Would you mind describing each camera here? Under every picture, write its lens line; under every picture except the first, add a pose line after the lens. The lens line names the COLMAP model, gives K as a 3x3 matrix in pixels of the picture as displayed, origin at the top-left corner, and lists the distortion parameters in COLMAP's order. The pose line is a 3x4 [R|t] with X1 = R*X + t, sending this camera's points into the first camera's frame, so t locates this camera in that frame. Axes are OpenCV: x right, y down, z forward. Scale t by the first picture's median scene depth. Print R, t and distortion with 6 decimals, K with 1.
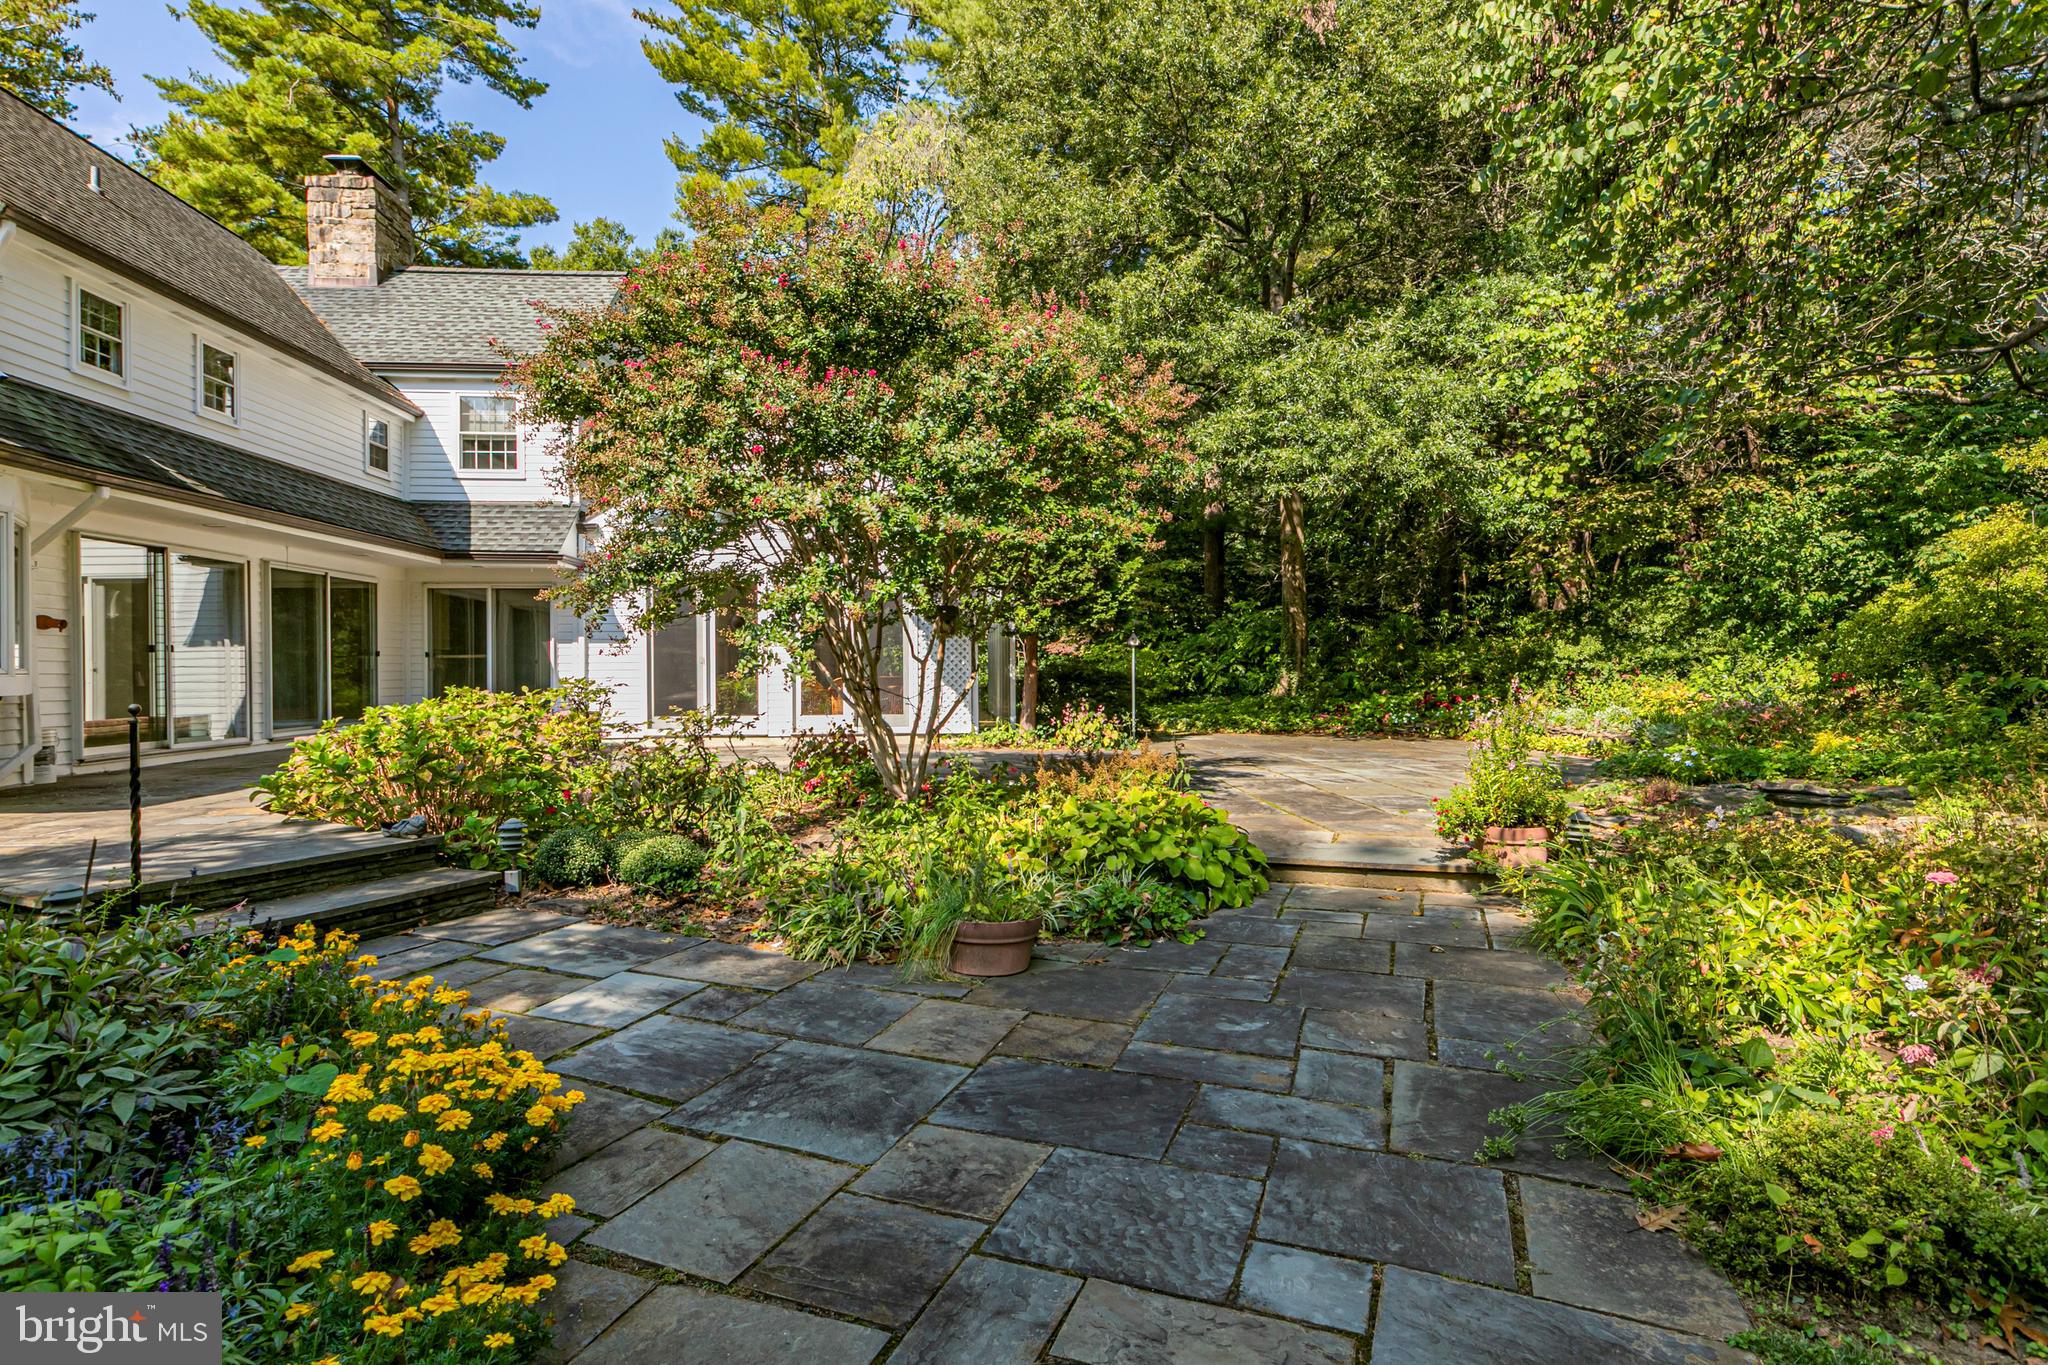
lens RADIAL K [[1067.4, 0, 1014.8], [0, 1067.4, 680.7], [0, 0, 1]] dist [-0.011160, 0.000225]
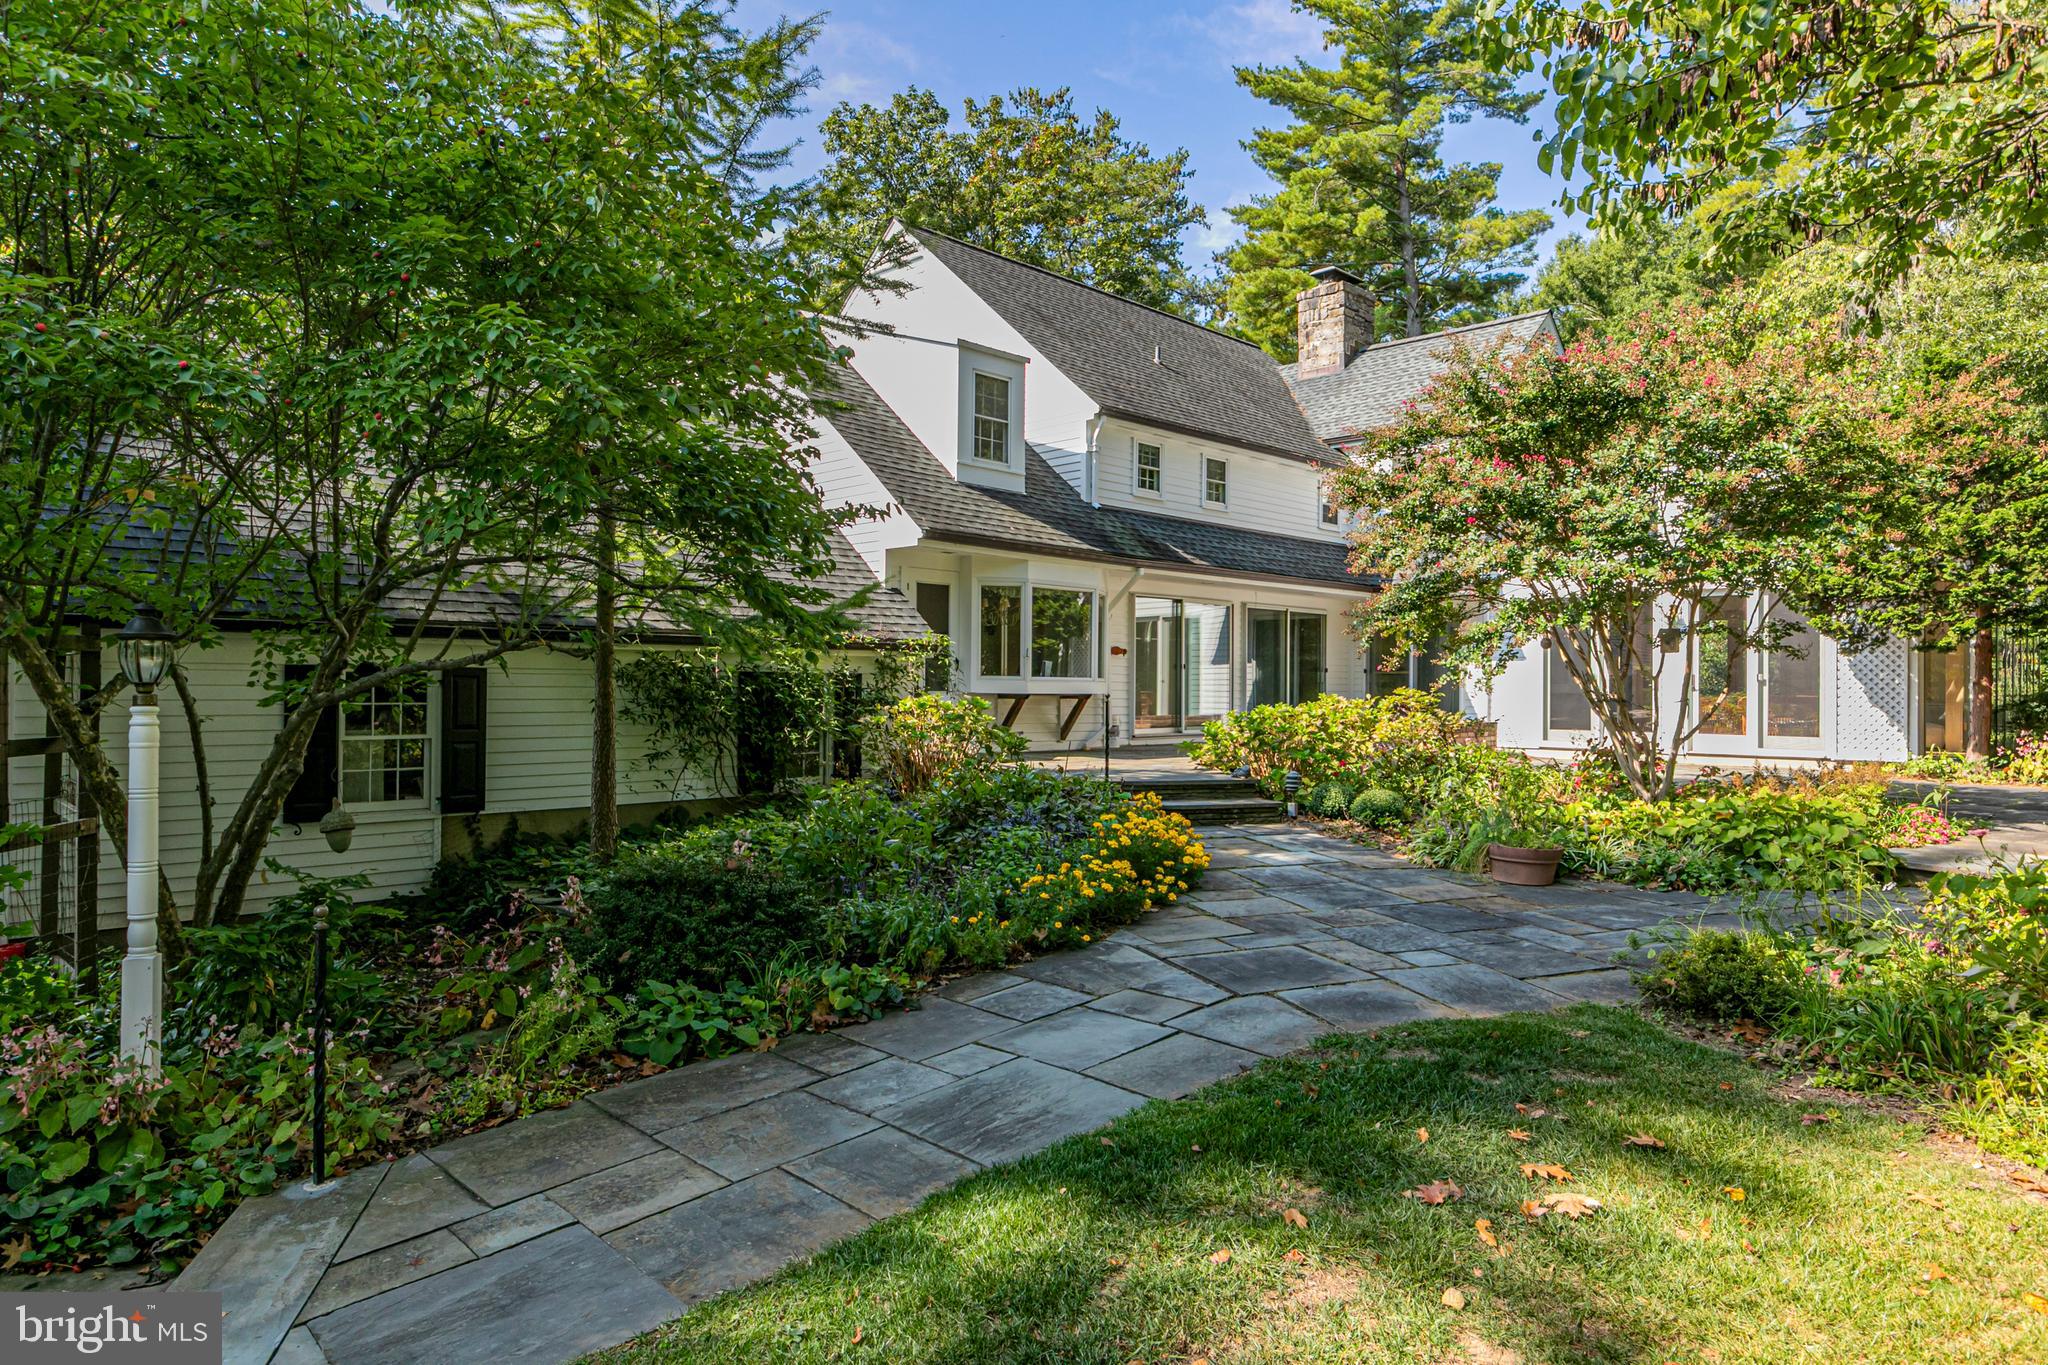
lens RADIAL K [[1244.5, 0, 1017.8], [0, 1244.5, 674.9], [0, 0, 1]] dist [0.007466, 0.000721]
pose [[0.640226, 0.004337, -0.768174, 0.283683], [-0.021219, 0.999702, -0.012041, 0.005686], [0.767893, 0.024008, 0.640128, -0.215325]]
